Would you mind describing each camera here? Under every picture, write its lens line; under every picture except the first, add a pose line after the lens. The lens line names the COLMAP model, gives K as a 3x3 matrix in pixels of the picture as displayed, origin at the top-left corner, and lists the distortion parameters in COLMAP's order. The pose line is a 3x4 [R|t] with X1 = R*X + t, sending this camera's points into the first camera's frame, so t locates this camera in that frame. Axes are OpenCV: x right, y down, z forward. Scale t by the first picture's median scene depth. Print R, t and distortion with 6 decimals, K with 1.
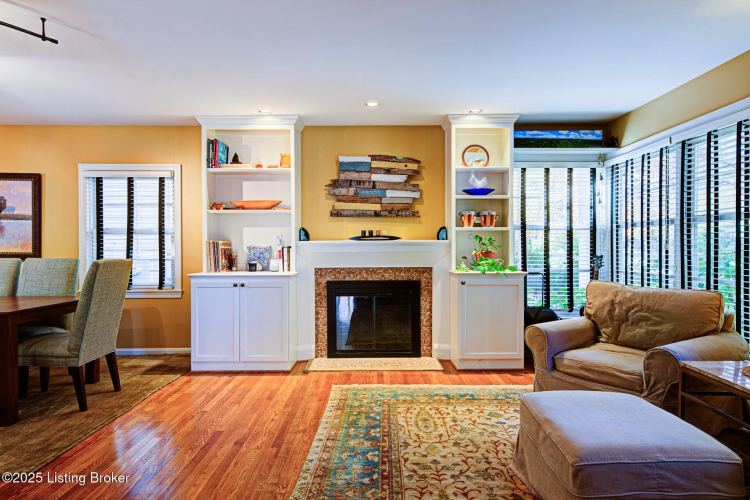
lens RADIAL K [[431.9, 0, 374.5], [0, 431.9, 249.0], [0, 0, 1]] dist [0.006873, 0.000125]
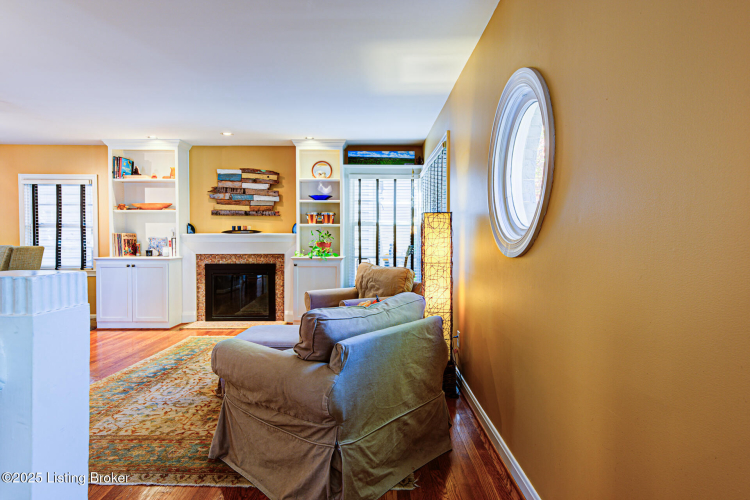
lens RADIAL K [[431.9, 0, 375.6], [0, 431.9, 249.3], [0, 0, 1]] dist [0.006873, 0.000125]
pose [[0.999981, 0.005351, 0.002975, 0.410056], [-0.005404, 0.999821, 0.018141, 0.002493], [-0.002877, -0.018157, 0.999831, -0.332858]]
